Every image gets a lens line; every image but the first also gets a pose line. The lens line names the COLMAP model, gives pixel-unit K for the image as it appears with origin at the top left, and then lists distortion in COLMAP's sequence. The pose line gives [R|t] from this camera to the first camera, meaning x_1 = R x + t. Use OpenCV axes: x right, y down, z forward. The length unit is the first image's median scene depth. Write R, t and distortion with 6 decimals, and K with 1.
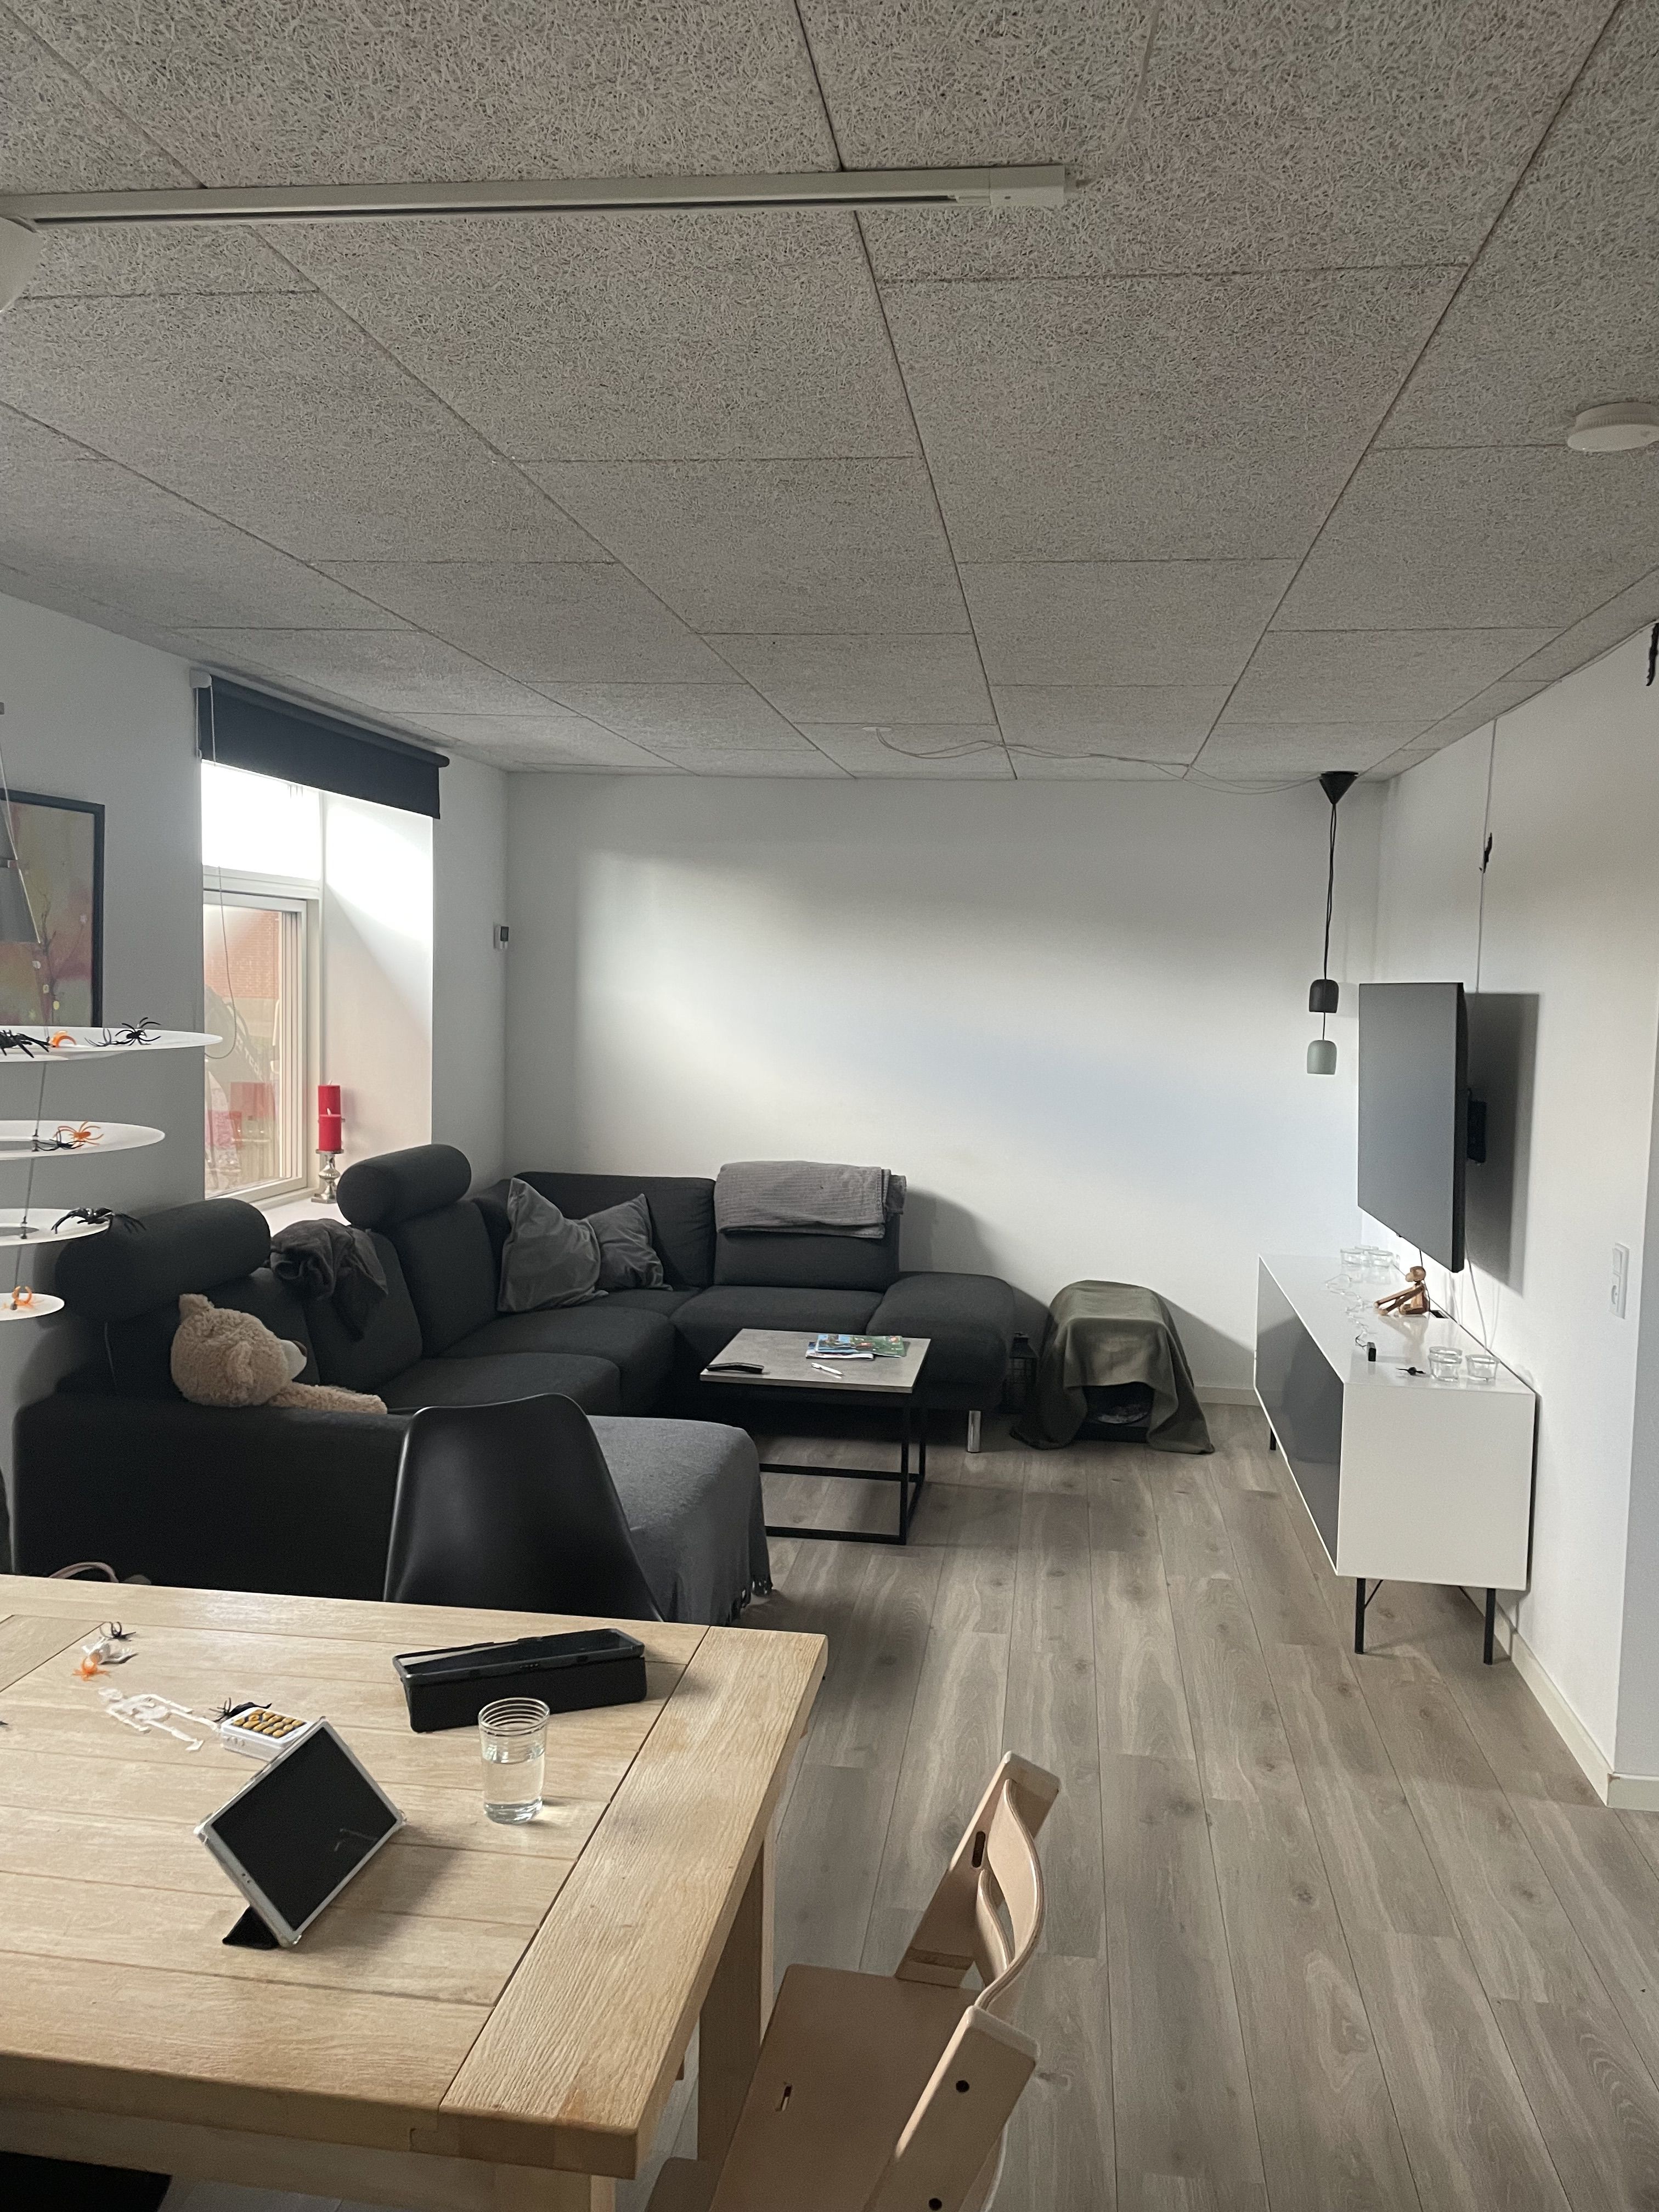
lens RADIAL K [[1668.5, 0, 832.4], [0, 1668.5, 1107.5], [0, 0, 1]] dist [0.010303, -0.000639]
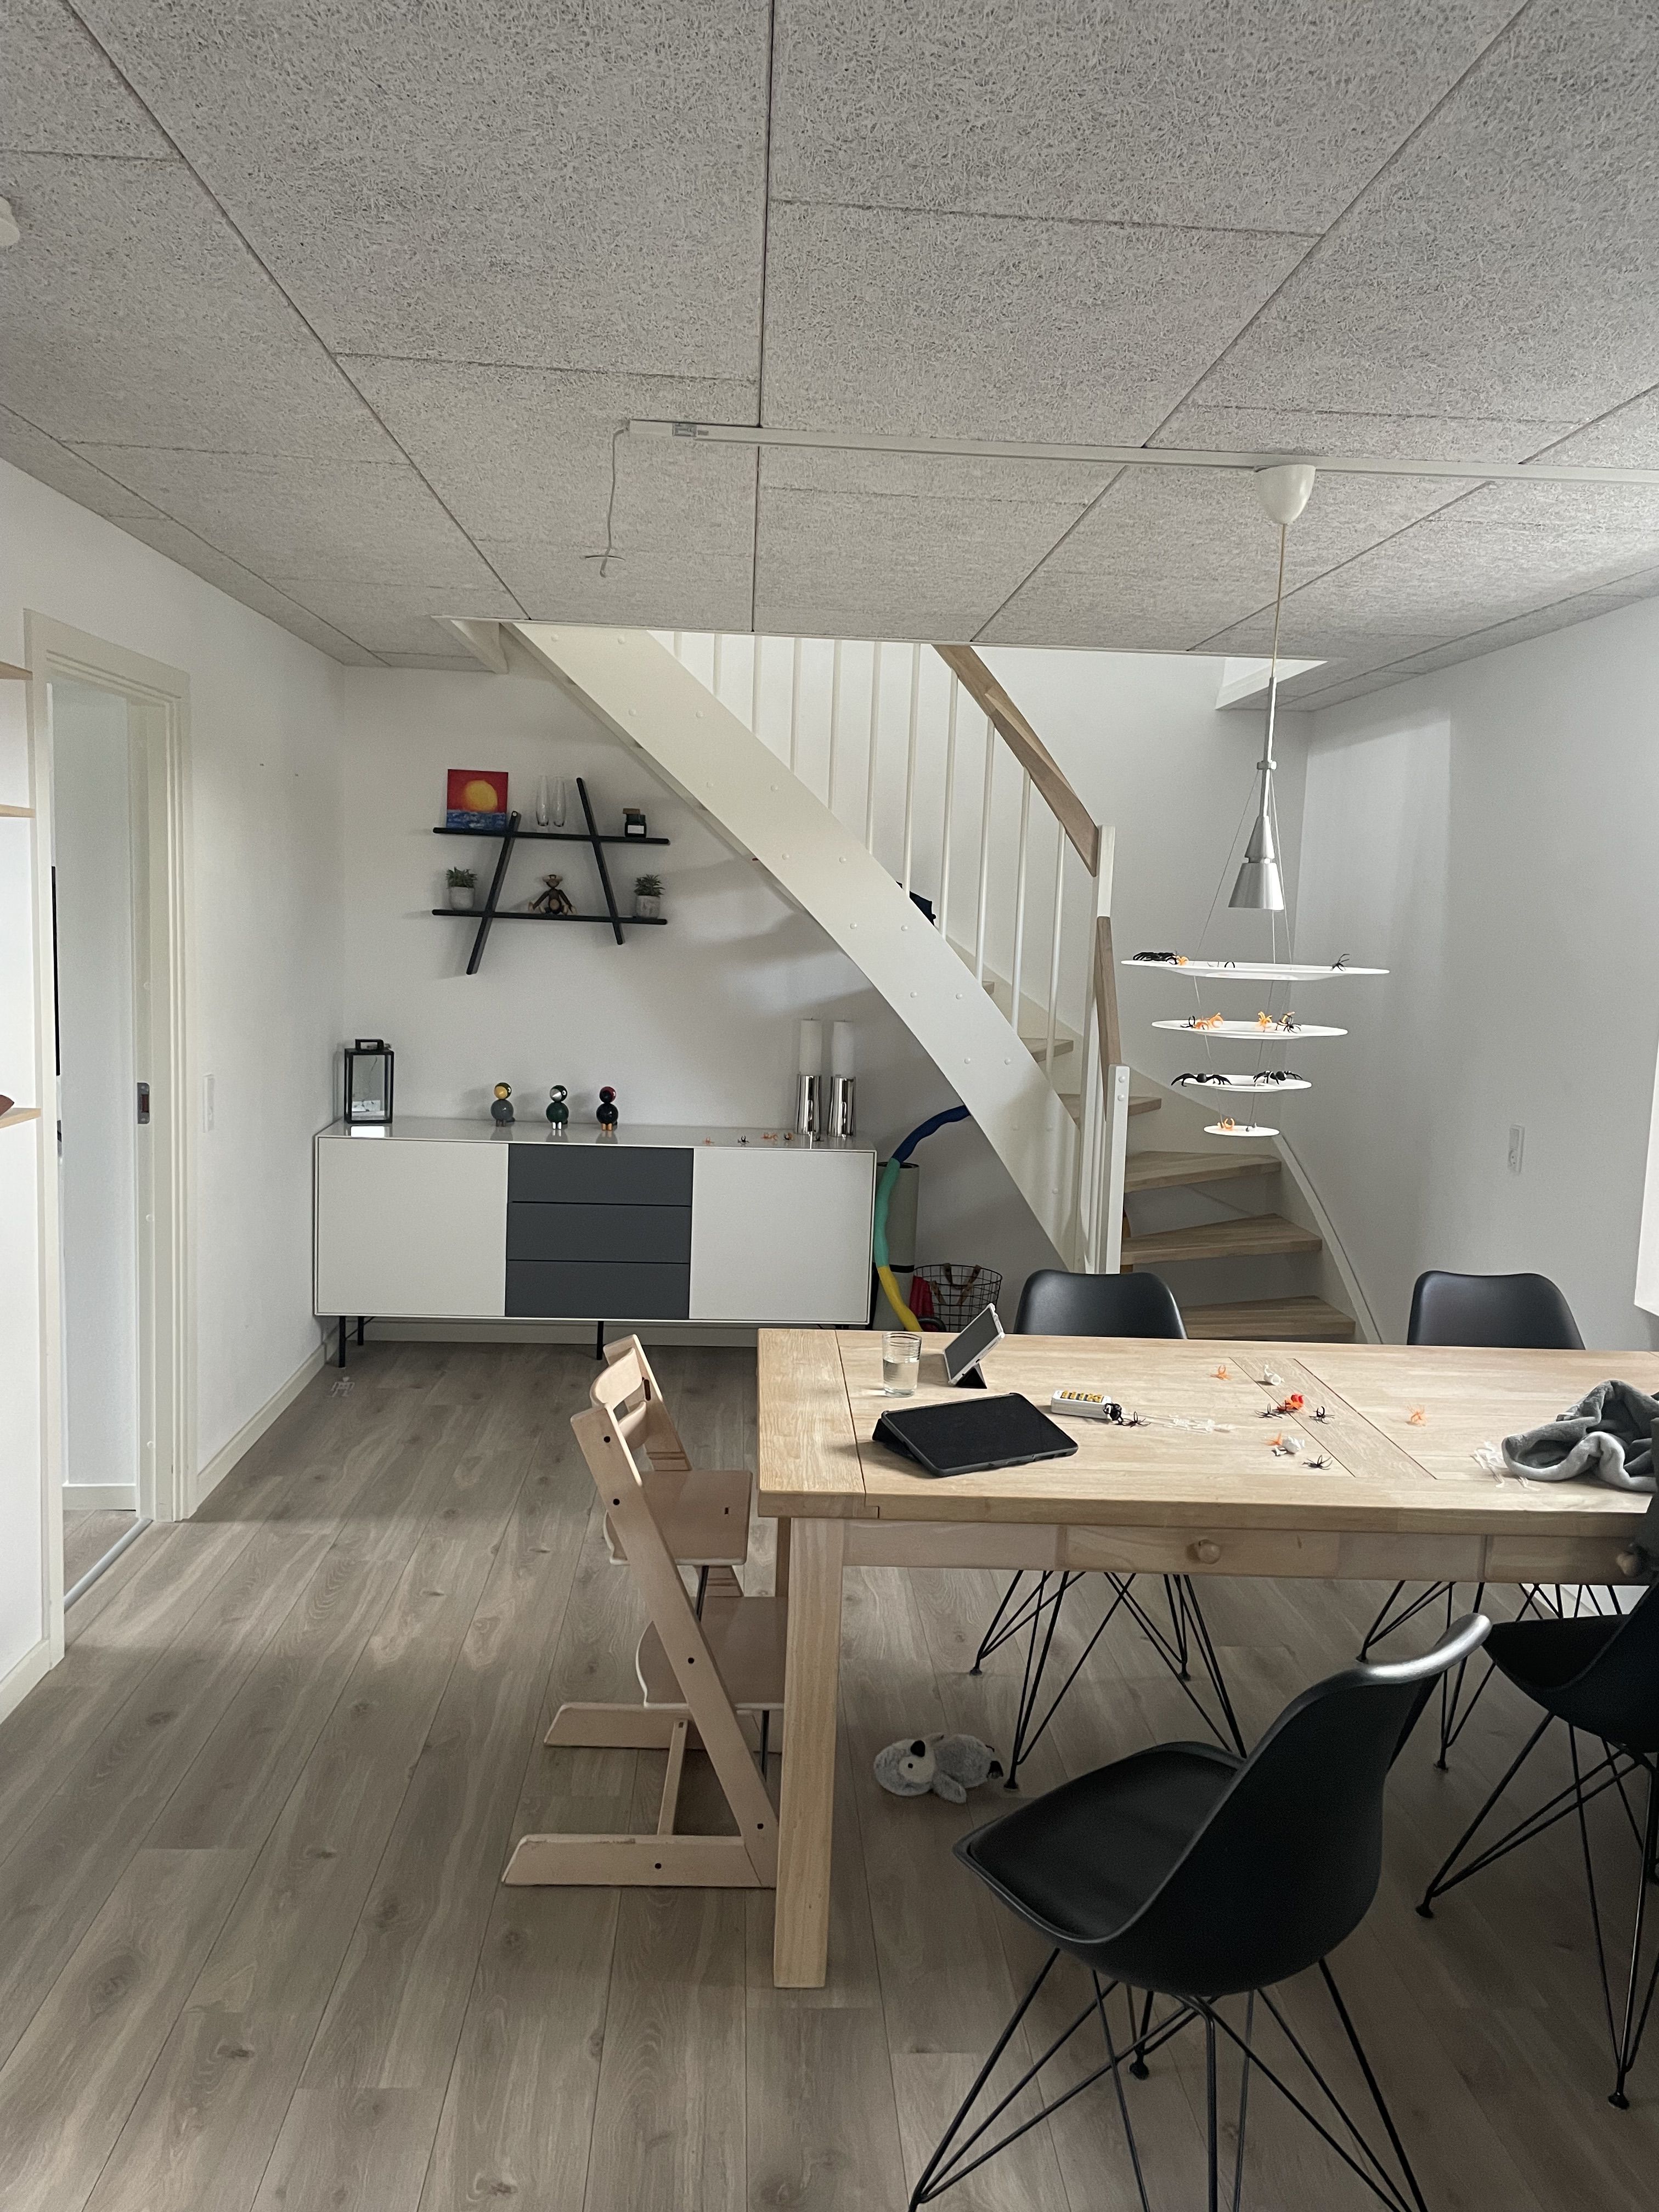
lens RADIAL K [[1668.5, 0, 827.2], [0, 1668.5, 1099.4], [0, 0, 1]] dist [0.010303, -0.000639]
pose [[-0.980173, -0.039191, -0.194231, 0.163074], [-0.077352, 0.978149, 0.192982, -0.144287], [0.182423, 0.204180, -0.961786, 1.854257]]
